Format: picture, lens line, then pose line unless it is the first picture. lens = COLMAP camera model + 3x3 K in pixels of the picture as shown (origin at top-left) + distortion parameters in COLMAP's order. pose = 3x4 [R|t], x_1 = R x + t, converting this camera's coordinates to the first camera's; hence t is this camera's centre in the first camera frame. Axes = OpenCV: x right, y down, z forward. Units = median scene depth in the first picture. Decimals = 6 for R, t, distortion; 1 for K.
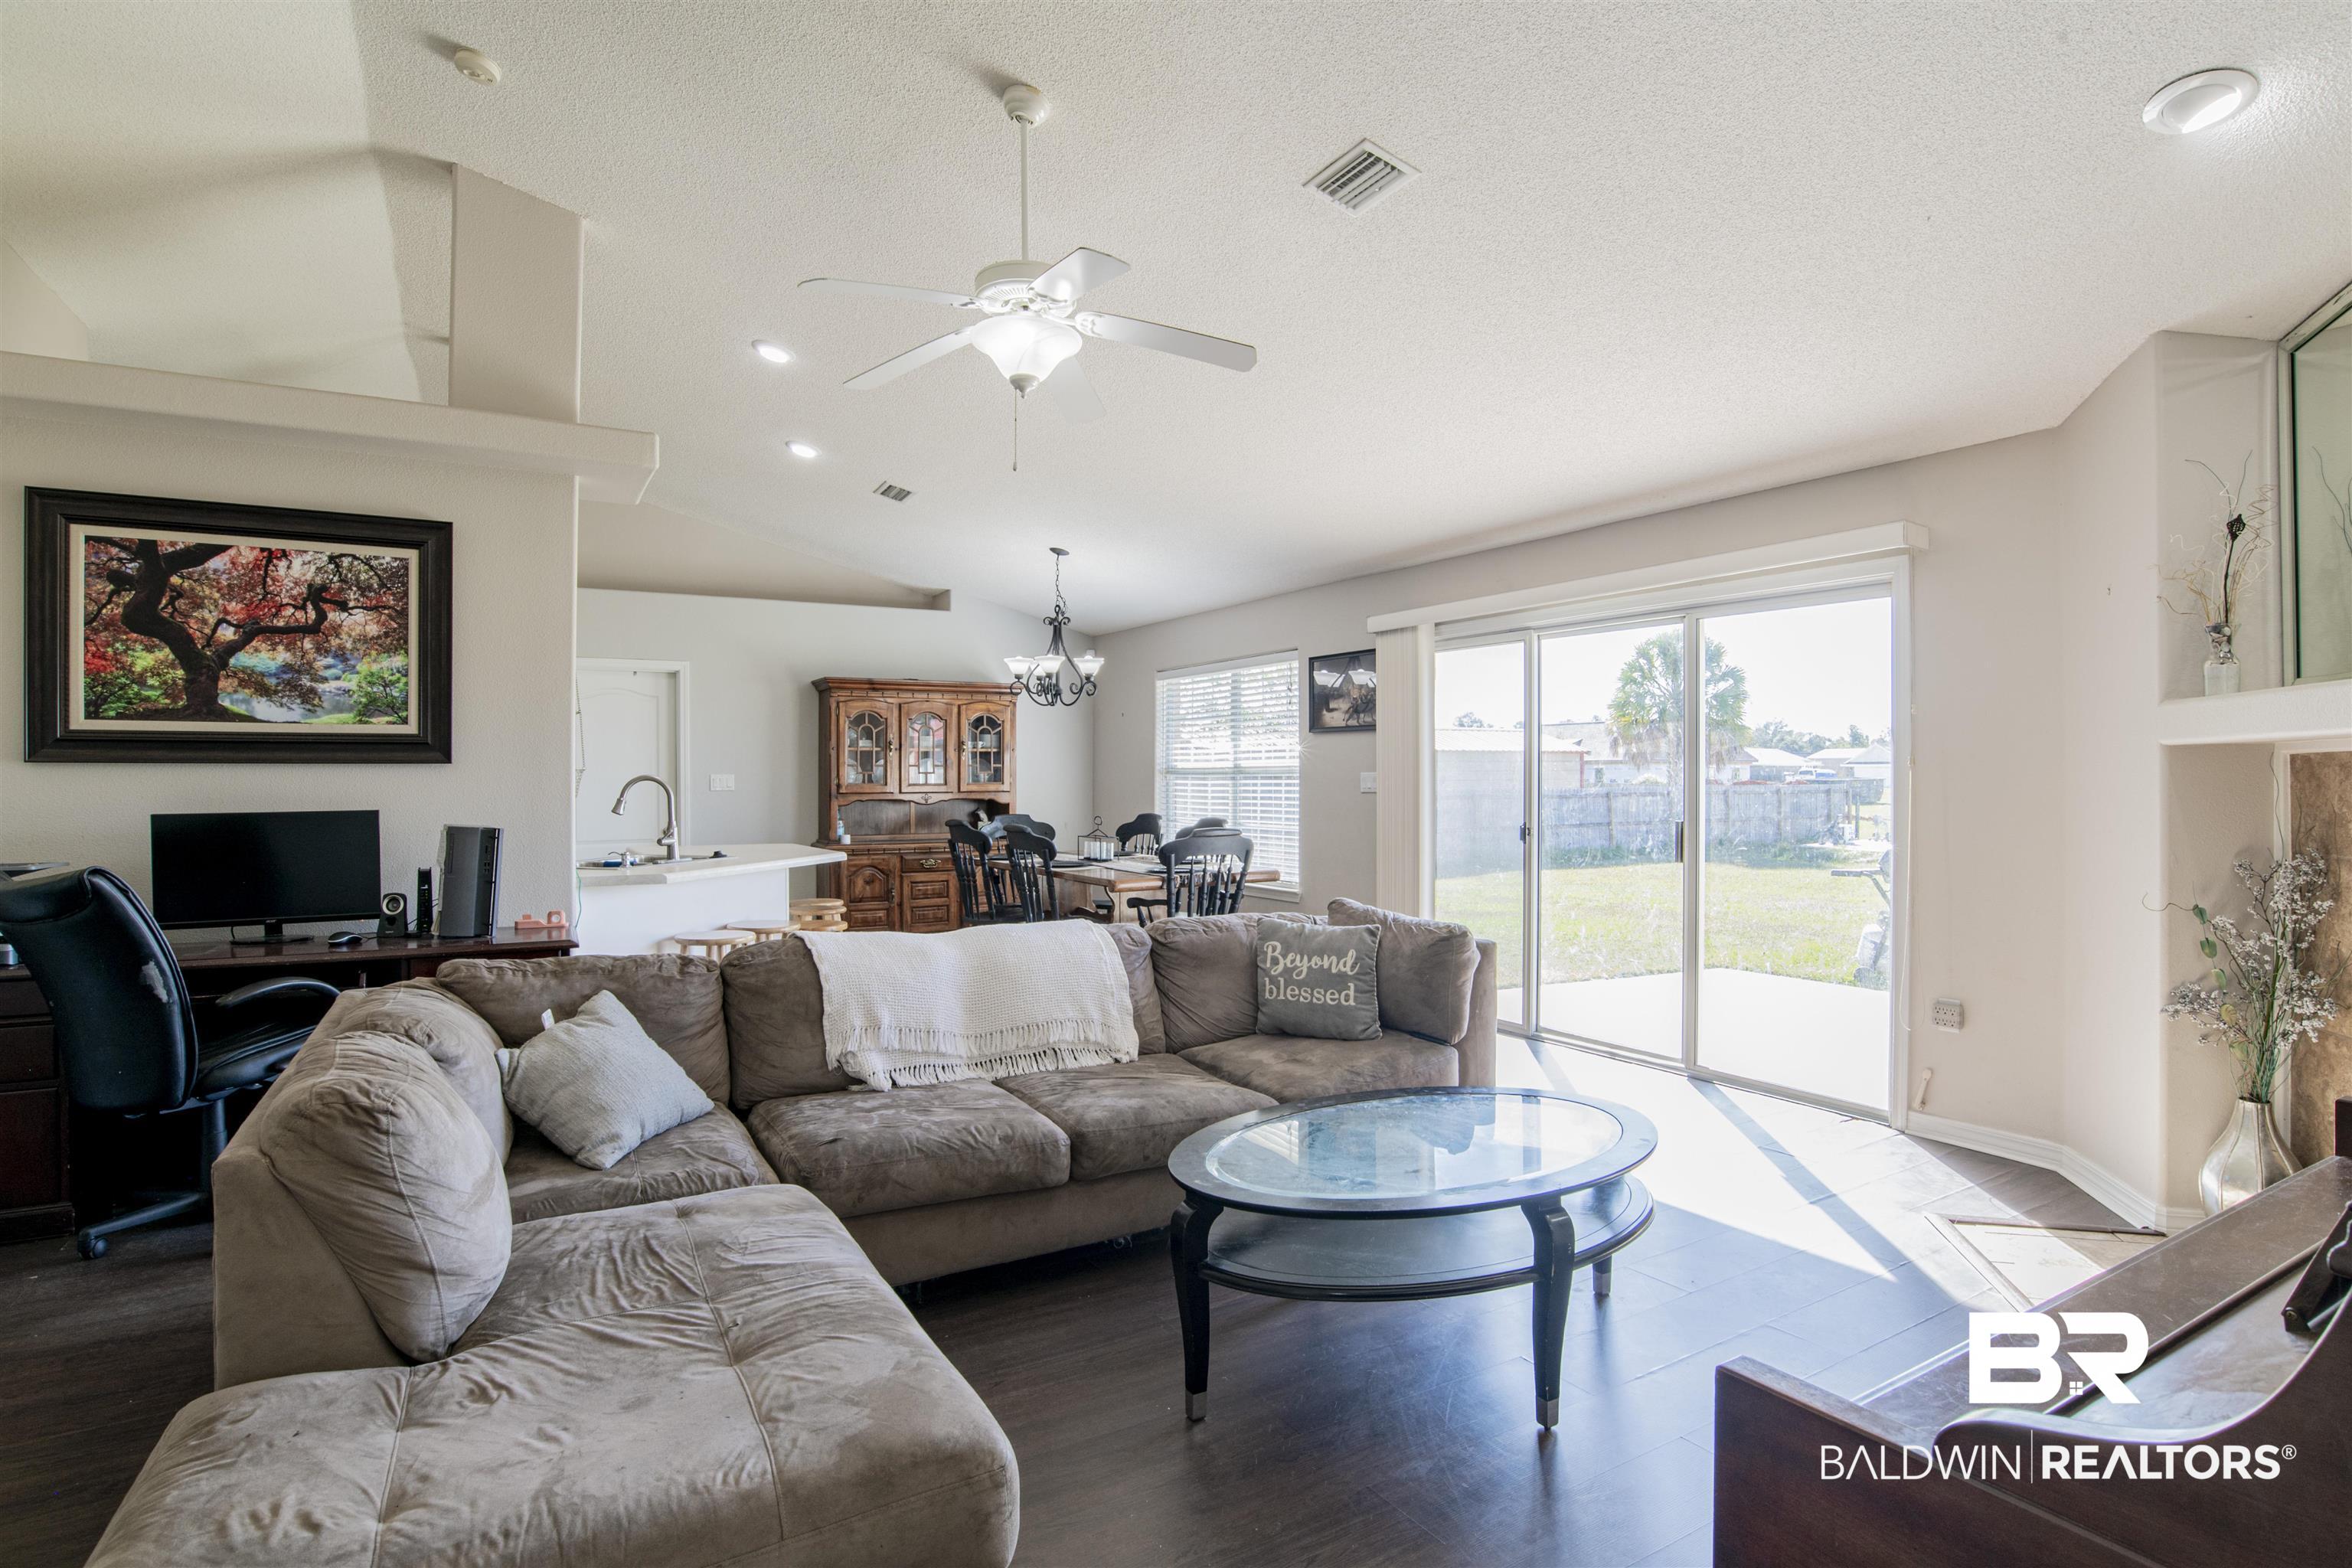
lens RADIAL K [[1188.1, 0, 1180.5], [0, 1188.1, 778.4], [0, 0, 1]] dist [-0.041615, 0.010101]
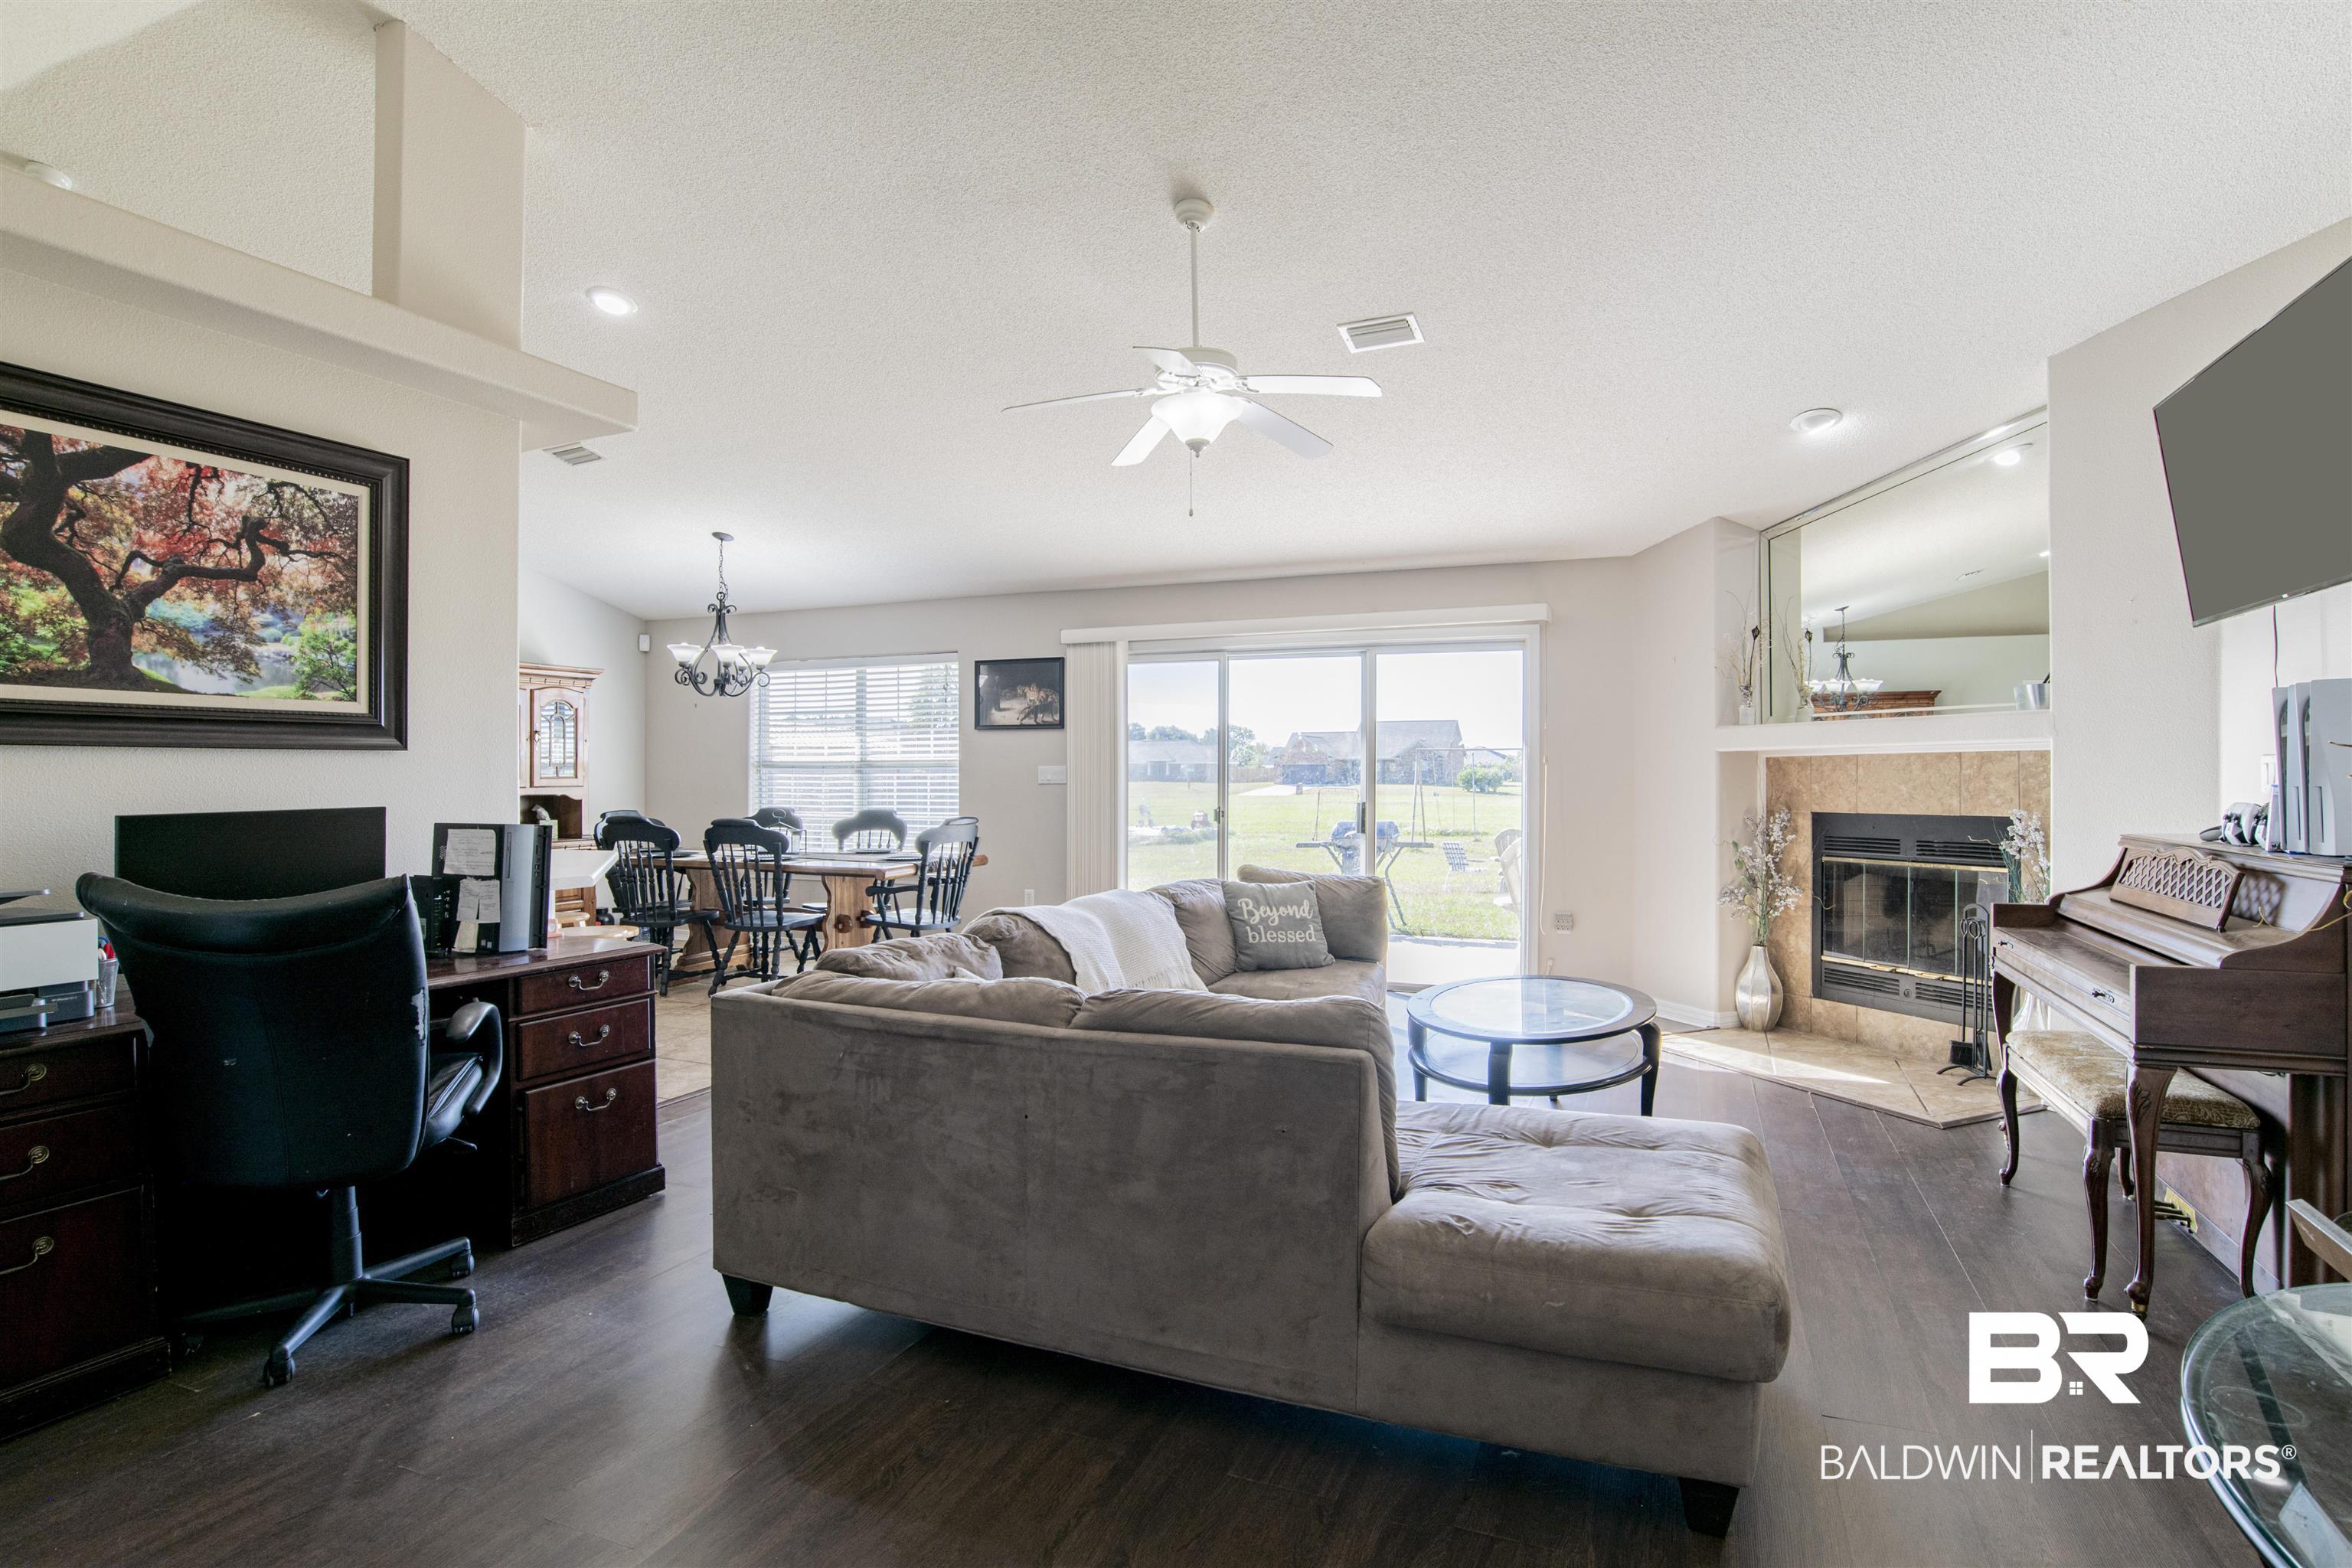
lens RADIAL K [[1188.1, 0, 1169.0], [0, 1188.1, 781.7], [0, 0, 1]] dist [-0.041615, 0.010101]
pose [[0.815370, -0.003938, 0.578926, -0.699331], [0.000458, 0.999981, 0.006158, 0.004952], [-0.578939, -0.004756, 0.815357, 0.013888]]
